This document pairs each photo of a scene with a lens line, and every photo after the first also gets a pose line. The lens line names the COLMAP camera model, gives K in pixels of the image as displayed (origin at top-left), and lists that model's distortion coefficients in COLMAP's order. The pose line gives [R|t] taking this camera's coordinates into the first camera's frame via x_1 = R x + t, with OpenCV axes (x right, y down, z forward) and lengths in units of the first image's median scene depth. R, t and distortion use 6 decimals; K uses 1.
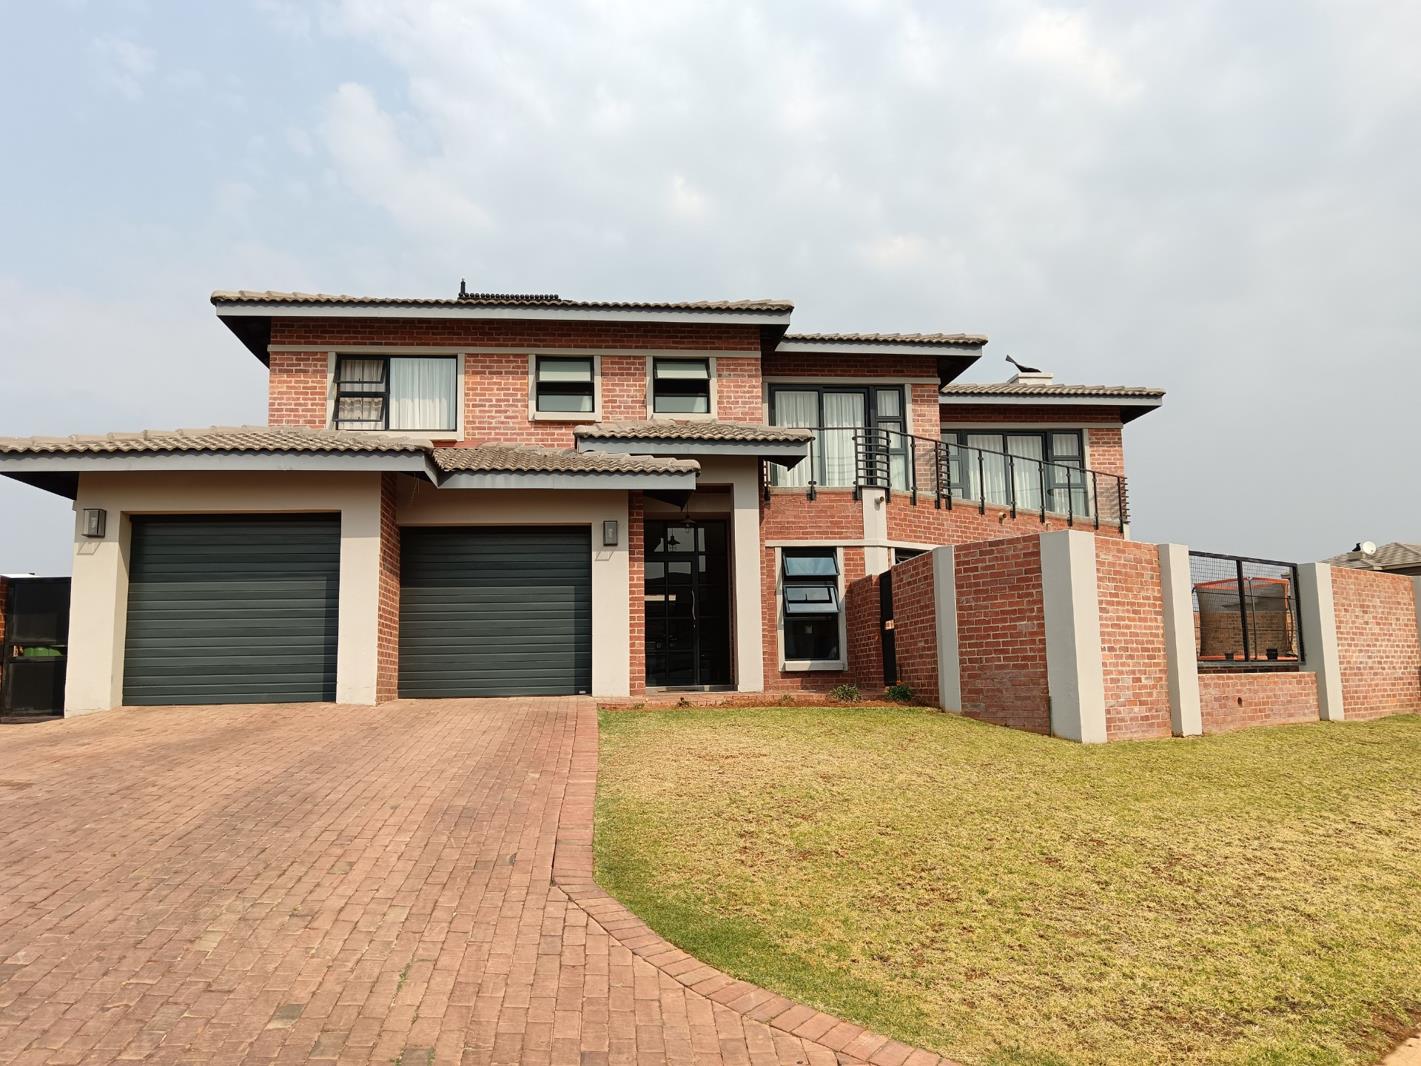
lens RADIAL K [[1117.7, 0, 710.5], [0, 1117.7, 533.0], [0, 0, 1]] dist [-0.033804, -0.001156]
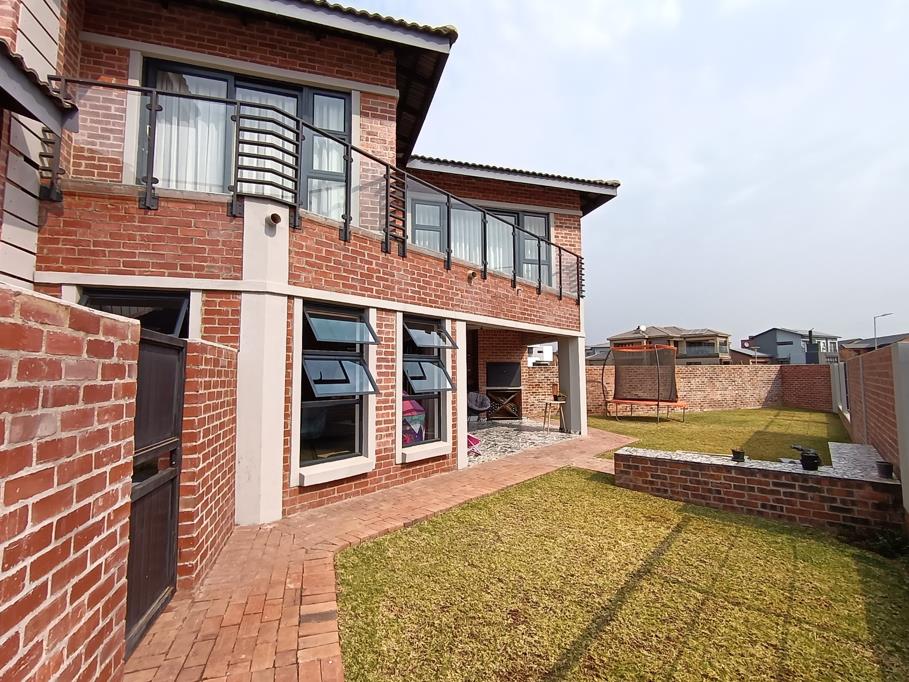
lens RADIAL K [[429.3, 0, 458.7], [0, 429.3, 339.2], [0, 0, 1]] dist [-0.012106, -0.000265]
pose [[0.982376, 0.027861, 0.184828, 0.196699], [-0.037868, 0.997989, 0.050837, 0.019871], [-0.183040, -0.056940, 0.981455, 0.687521]]
